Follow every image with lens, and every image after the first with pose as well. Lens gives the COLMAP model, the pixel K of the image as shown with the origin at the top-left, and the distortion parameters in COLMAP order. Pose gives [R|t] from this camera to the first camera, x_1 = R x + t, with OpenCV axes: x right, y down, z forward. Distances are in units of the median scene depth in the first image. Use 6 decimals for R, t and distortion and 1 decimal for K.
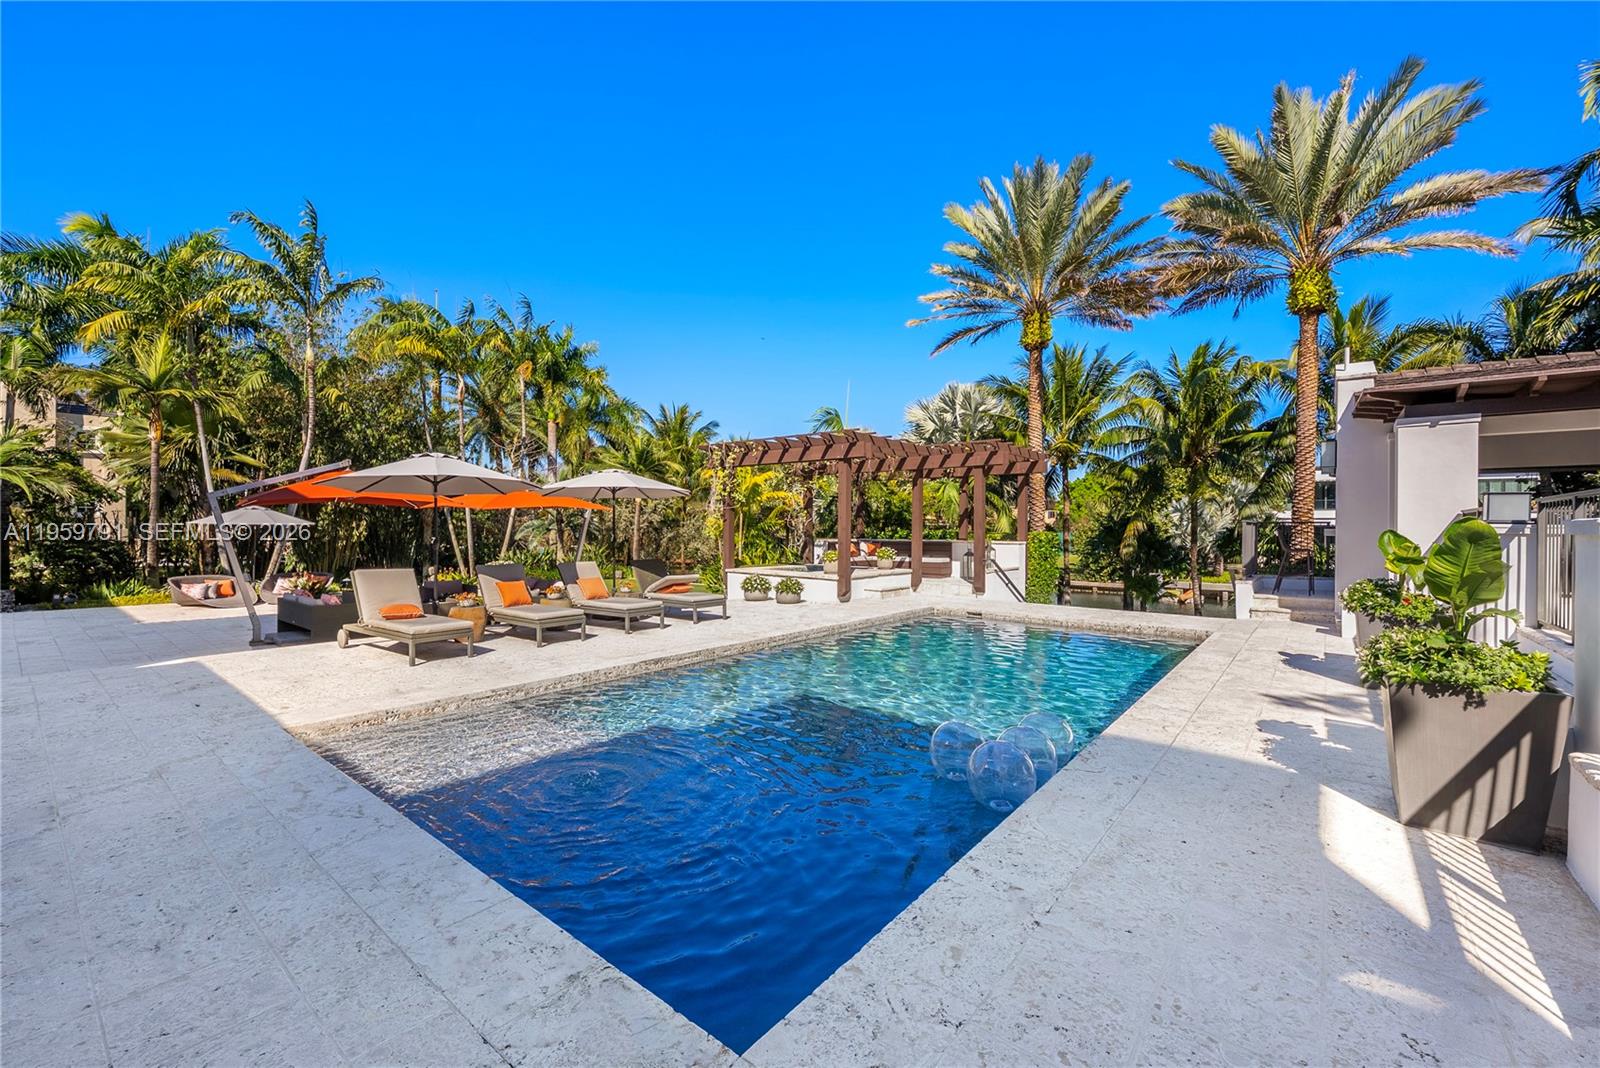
lens RADIAL K [[650.1, 0, 795.9], [0, 650.1, 525.6], [0, 0, 1]] dist [0.002805, -0.000046]
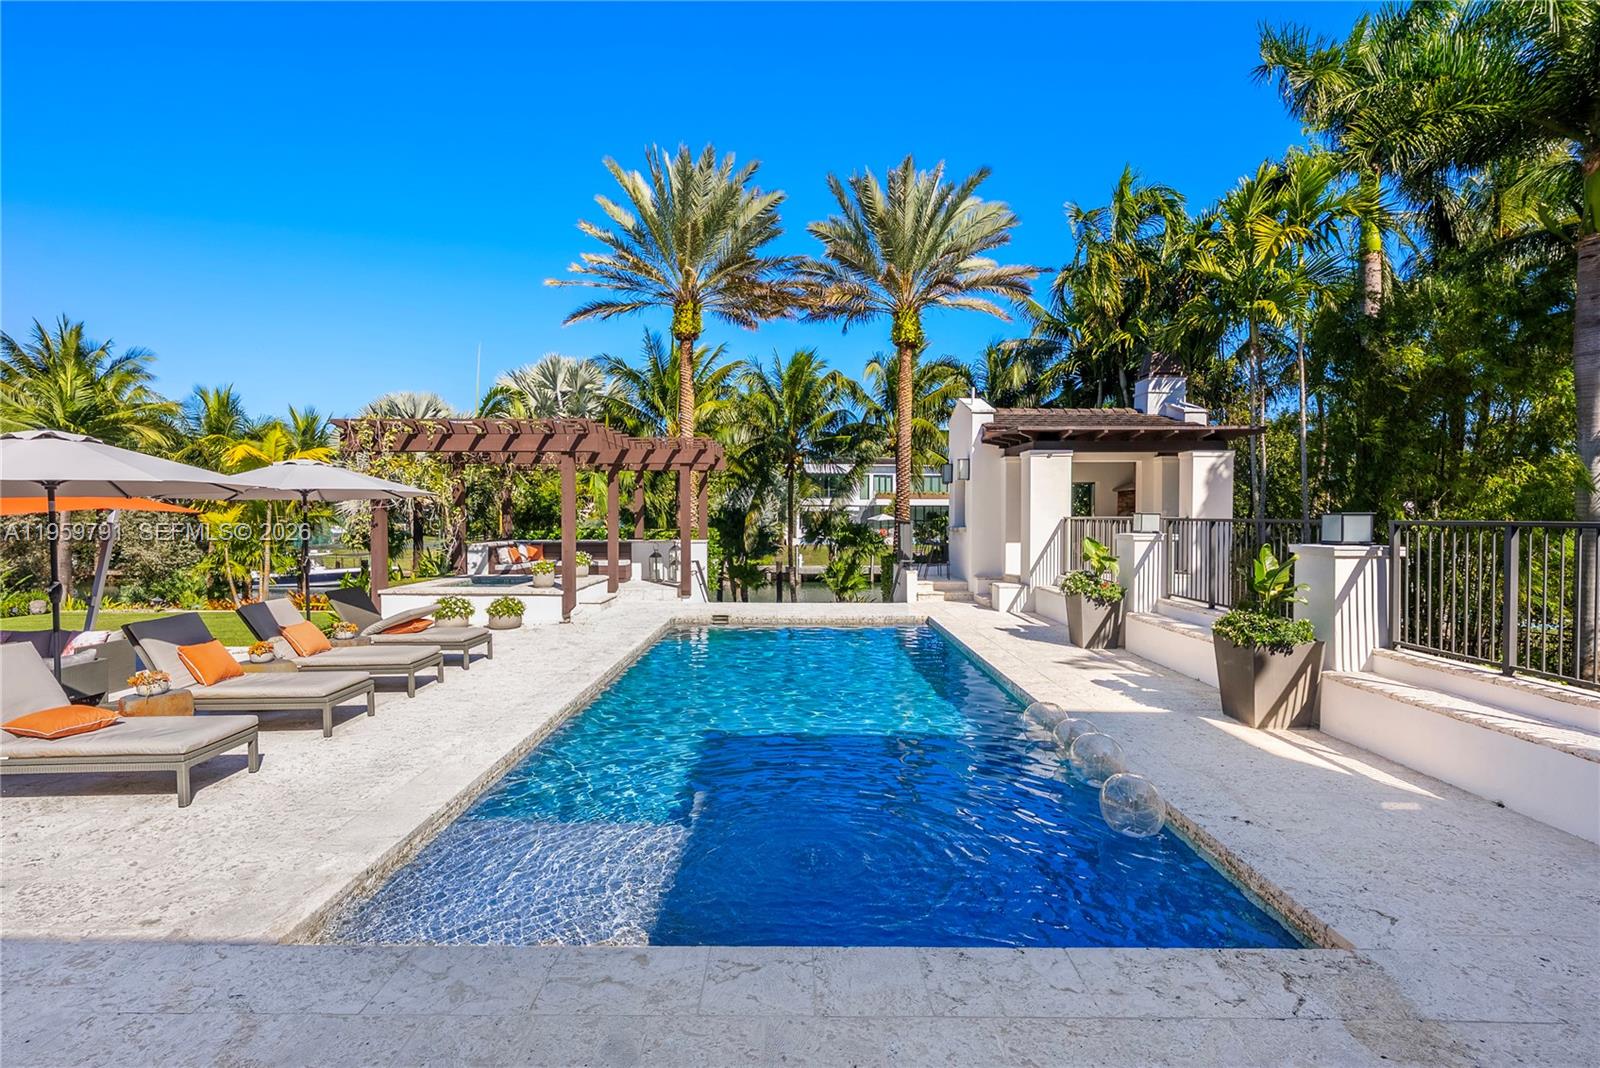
lens RADIAL K [[727.9, 0, 798.6], [0, 727.9, 532.6], [0, 0, 1]] dist [0.006011, -0.000090]
pose [[0.780954, -0.022482, 0.624184, -0.220323], [0.002896, 0.999472, 0.032377, -0.021269], [-0.624582, -0.023477, 0.780607, 0.053343]]
